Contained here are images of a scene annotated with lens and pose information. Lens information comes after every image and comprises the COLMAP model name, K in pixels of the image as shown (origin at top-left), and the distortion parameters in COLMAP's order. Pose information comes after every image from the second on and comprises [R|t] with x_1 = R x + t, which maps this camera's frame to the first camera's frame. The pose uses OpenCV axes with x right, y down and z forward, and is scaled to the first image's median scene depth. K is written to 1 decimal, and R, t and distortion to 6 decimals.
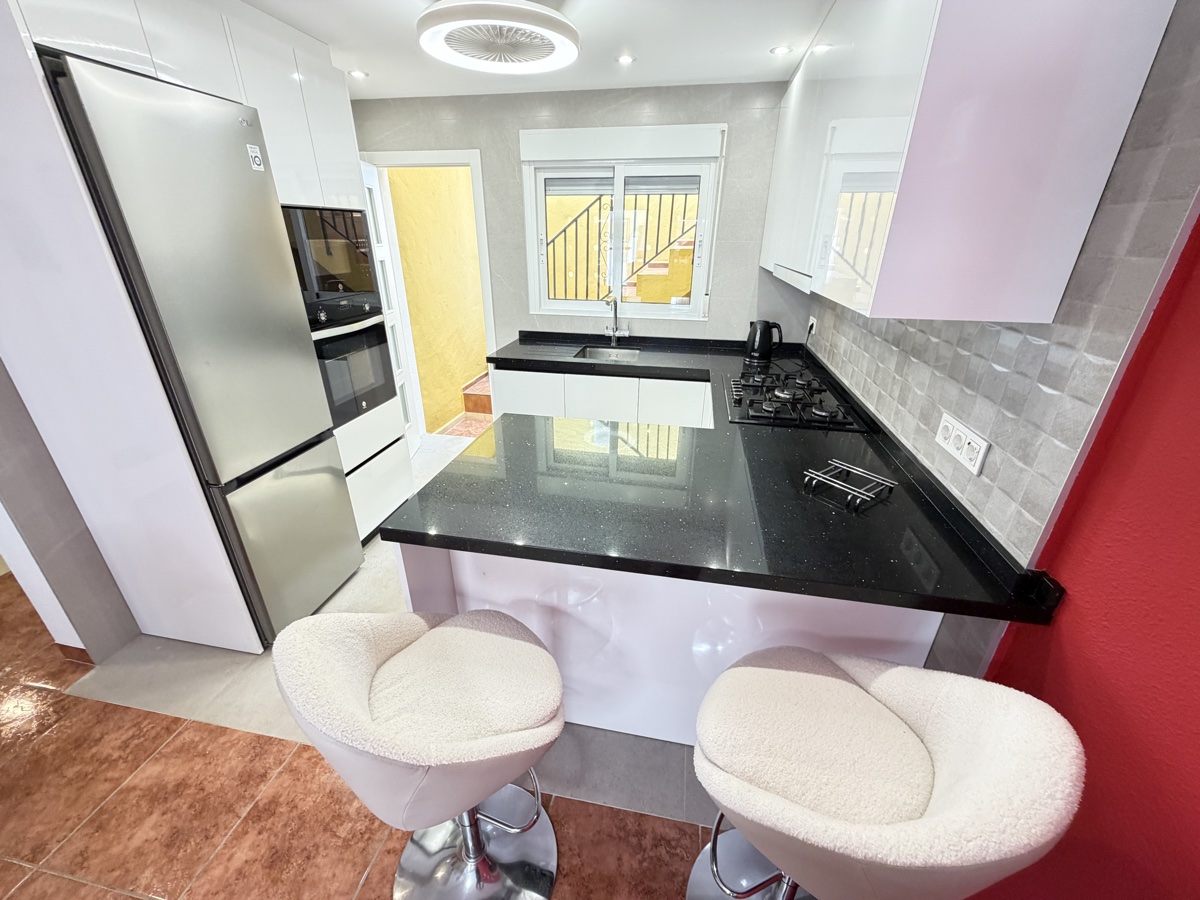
lens RADIAL K [[481.0, 0, 597.7], [0, 481.0, 456.4], [0, 0, 1]] dist [0.002465, -0.000012]
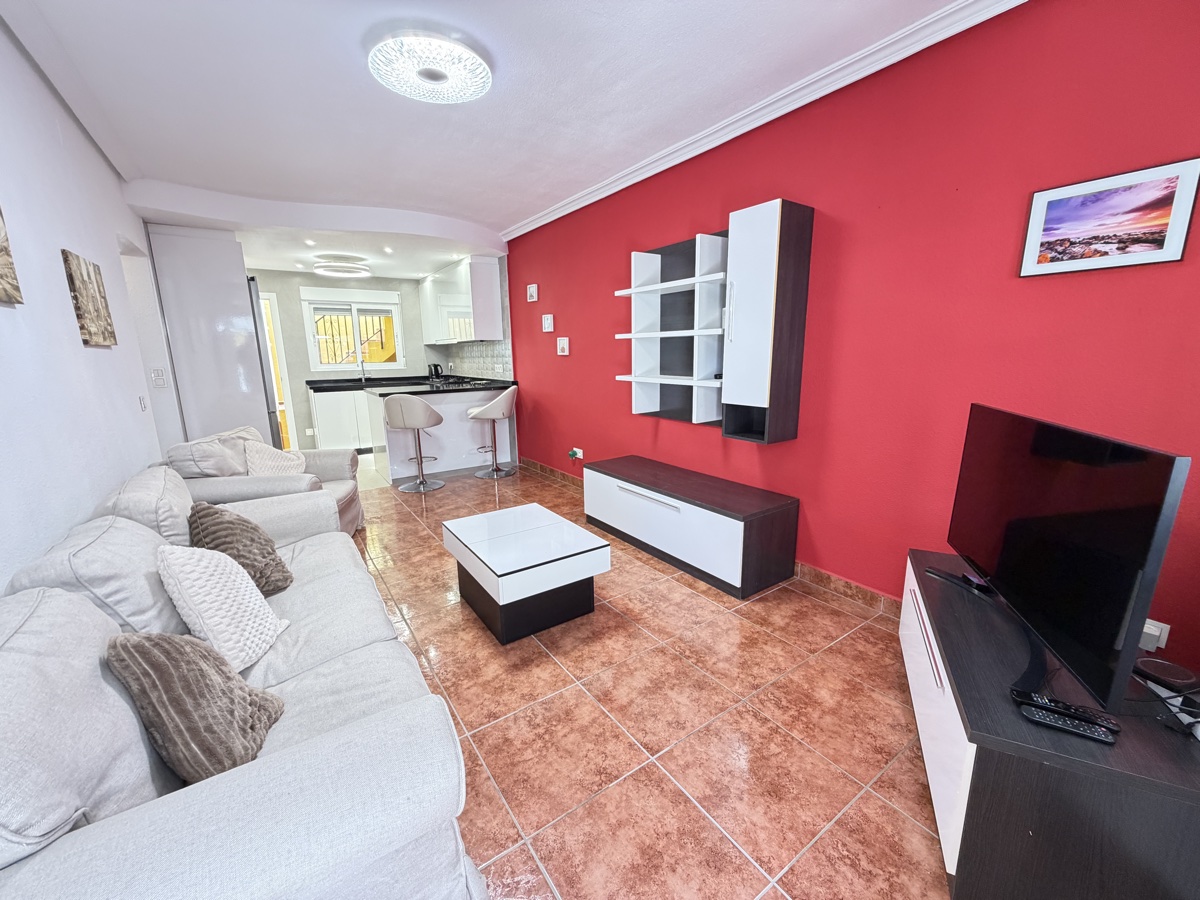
lens RADIAL K [[481.0, 0, 602.8], [0, 481.0, 453.3], [0, 0, 1]] dist [0.002465, -0.000012]
pose [[0.691130, -0.163918, 0.703897, -0.855980], [0.314576, 0.945071, -0.088789, 0.635868], [-0.650678, 0.282794, 0.704731, -1.172423]]
